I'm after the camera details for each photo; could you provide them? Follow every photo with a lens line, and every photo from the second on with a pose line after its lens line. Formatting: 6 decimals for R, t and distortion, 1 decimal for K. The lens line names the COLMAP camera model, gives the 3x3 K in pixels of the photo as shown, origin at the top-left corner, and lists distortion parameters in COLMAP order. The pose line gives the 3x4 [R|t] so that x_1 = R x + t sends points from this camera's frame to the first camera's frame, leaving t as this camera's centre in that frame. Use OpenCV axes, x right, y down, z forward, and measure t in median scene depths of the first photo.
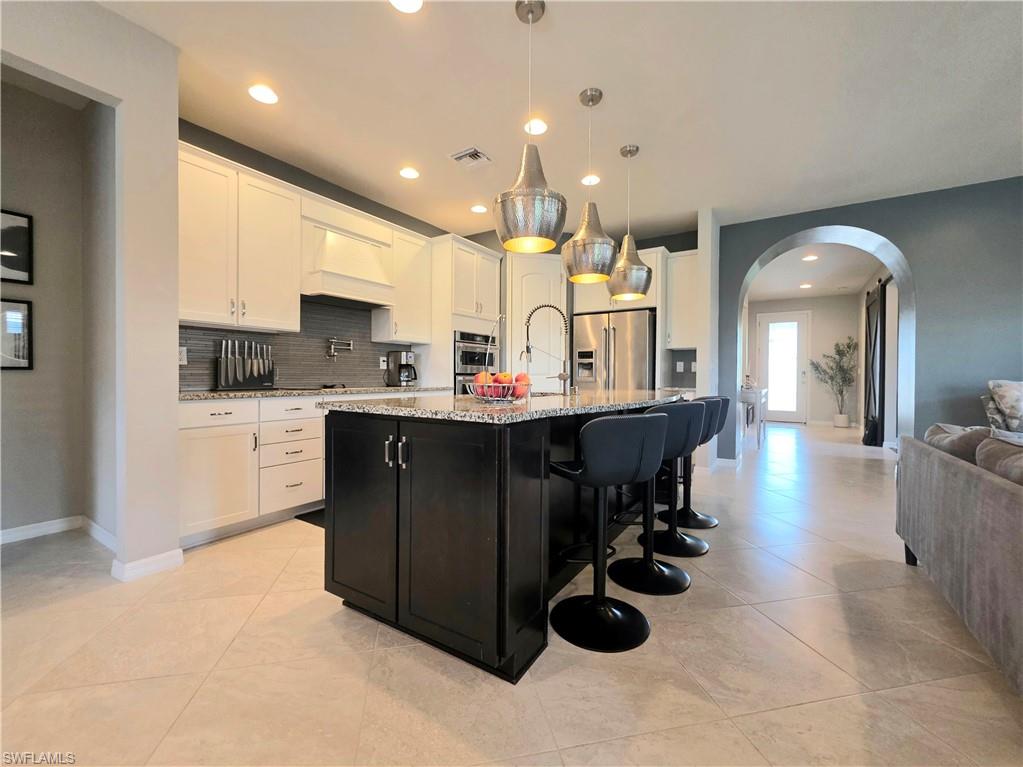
lens RADIAL K [[421.7, 0, 522.1], [0, 421.7, 380.4], [0, 0, 1]] dist [0.001919, 0.000054]
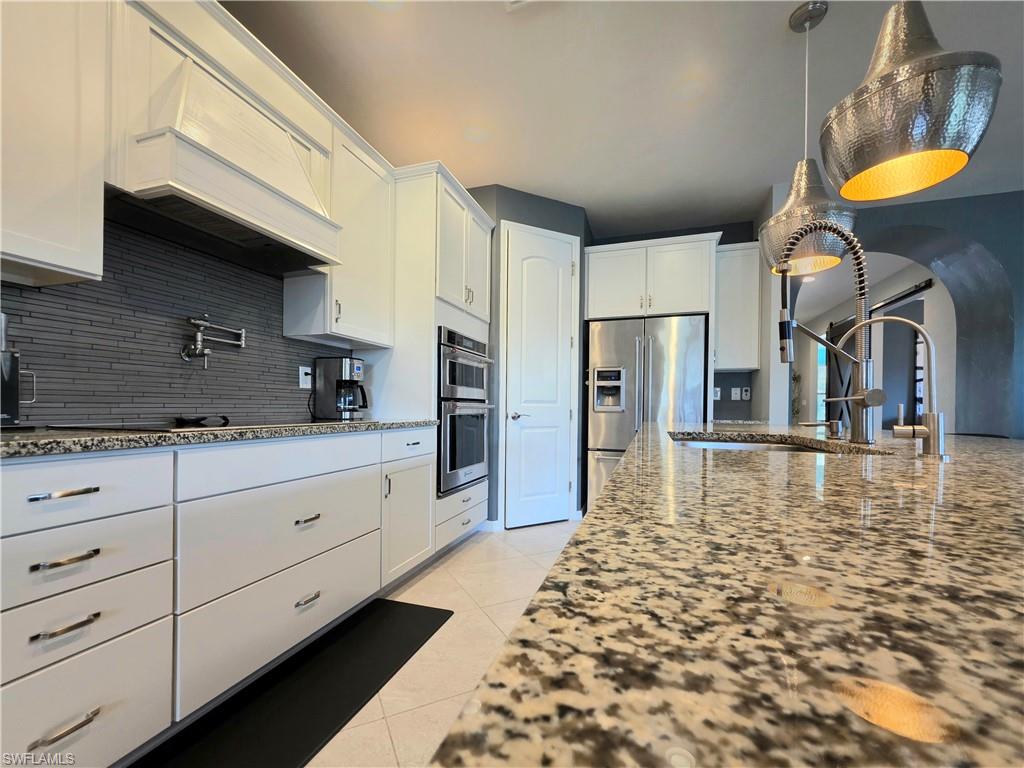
lens RADIAL K [[410.3, 0, 525.3], [0, 410.3, 409.8], [0, 0, 1]] dist [0.001225, 0.000032]
pose [[0.967374, 0.005722, 0.253287, -0.234712], [-0.004929, 0.999981, -0.003765, 0.002312], [-0.253304, 0.002394, 0.967384, 0.512192]]
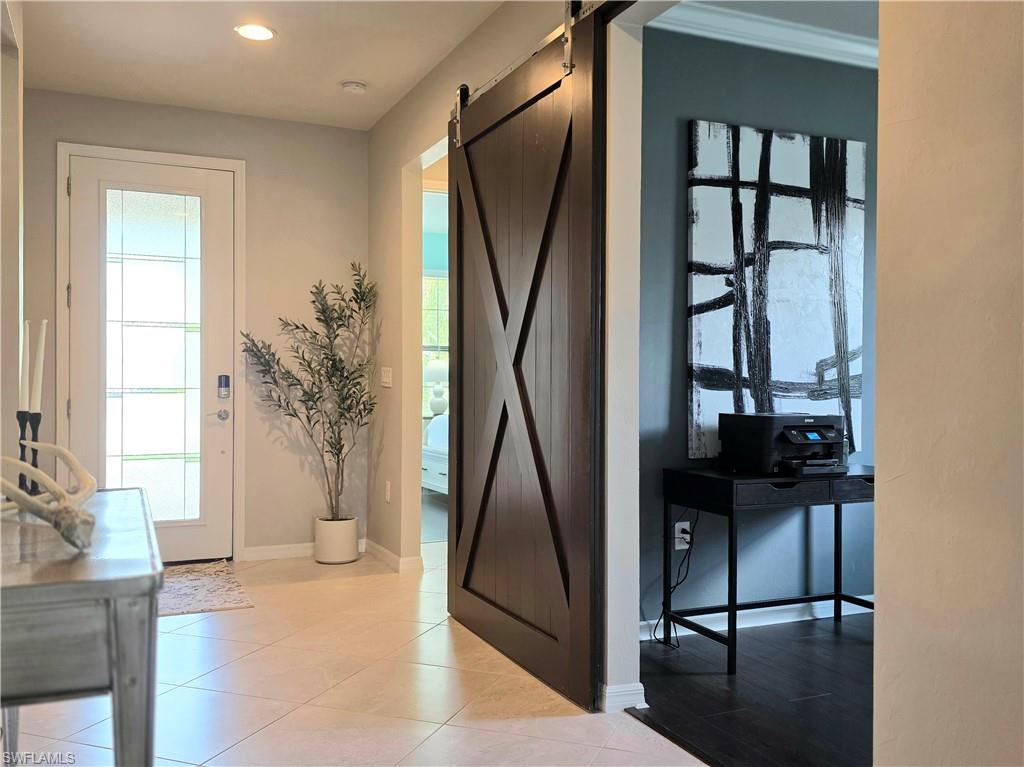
lens RADIAL K [[891.6, 0, 512.0], [0, 891.6, 383.5], [0, 0, 1]] dist [0.052636, 0.000025]
pose [[0.552095, -0.005489, 0.833763, 0.717501], [0.006514, 0.999976, 0.002269, -0.043309], [-0.833756, 0.004179, 0.552117, 1.332348]]
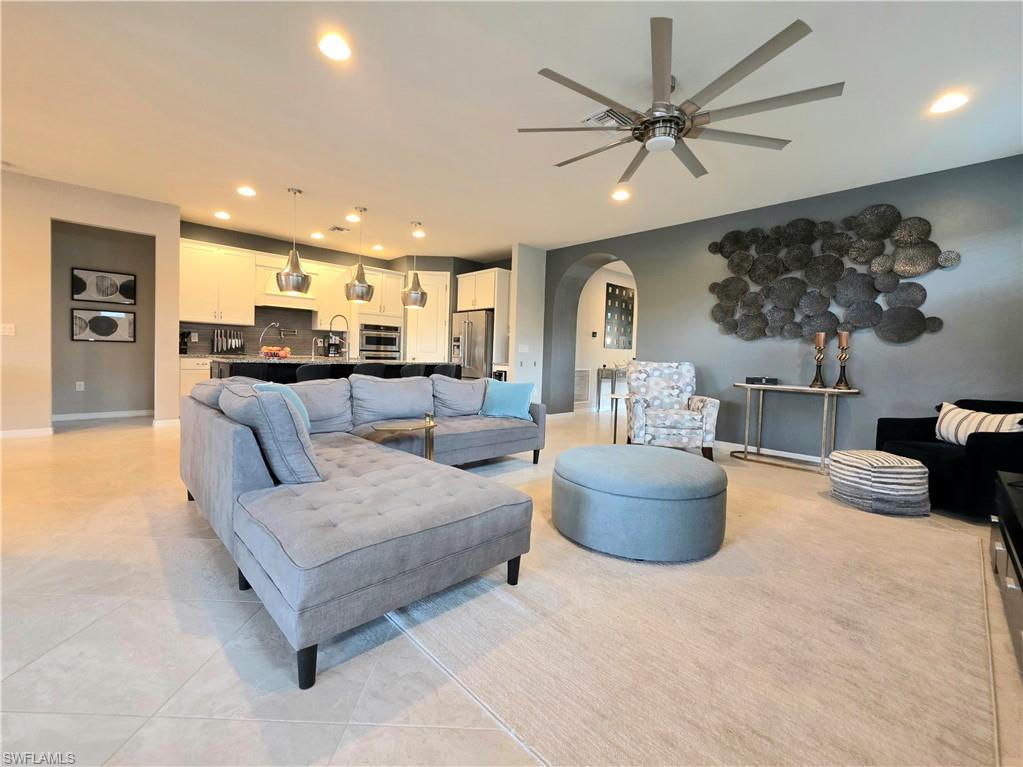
lens RADIAL K [[436.4, 0, 513.5], [0, 436.4, 368.9], [0, 0, 1]] dist [0.000865, -0.000323]
pose [[0.976017, 0.031488, -0.215404, 0.954271], [-0.028635, 0.999456, 0.016352, 0.014074], [0.215802, -0.009792, 0.976388, -0.609267]]
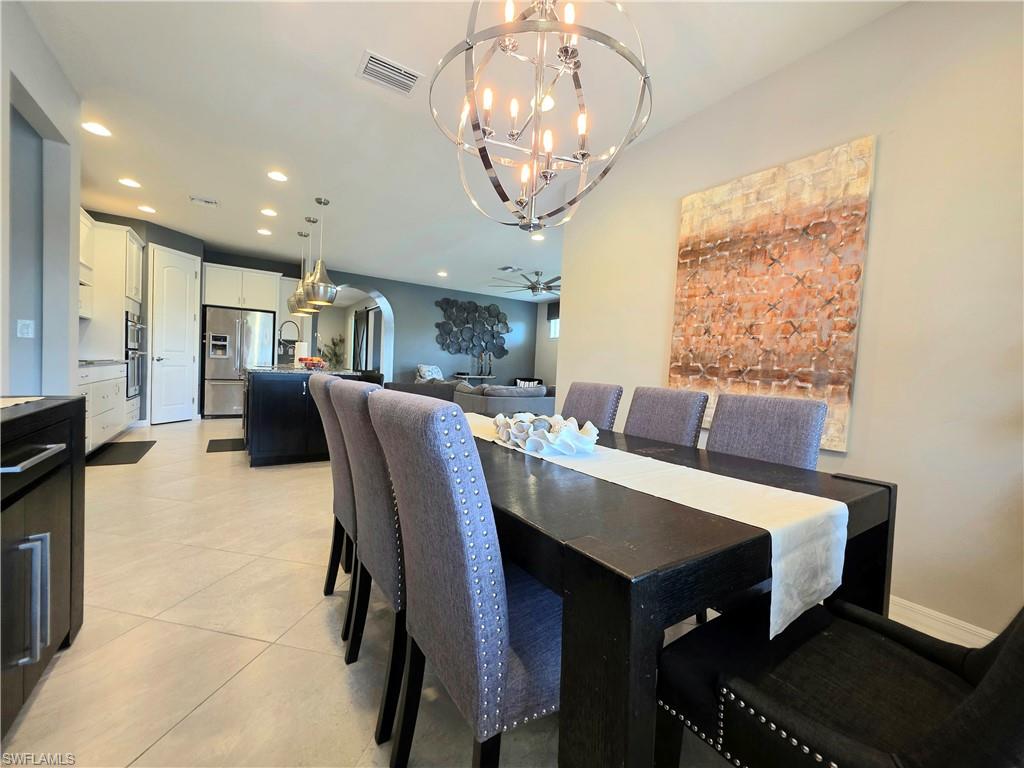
lens RADIAL K [[404.5, 0, 499.5], [0, 404.5, 381.6], [0, 0, 1]] dist [-0.029970, 0.000005]
pose [[0.415934, -0.017337, 0.909230, -0.892538], [-0.034763, 0.998784, 0.034947, 0.000981], [-0.908730, -0.046144, 0.414826, -0.468374]]
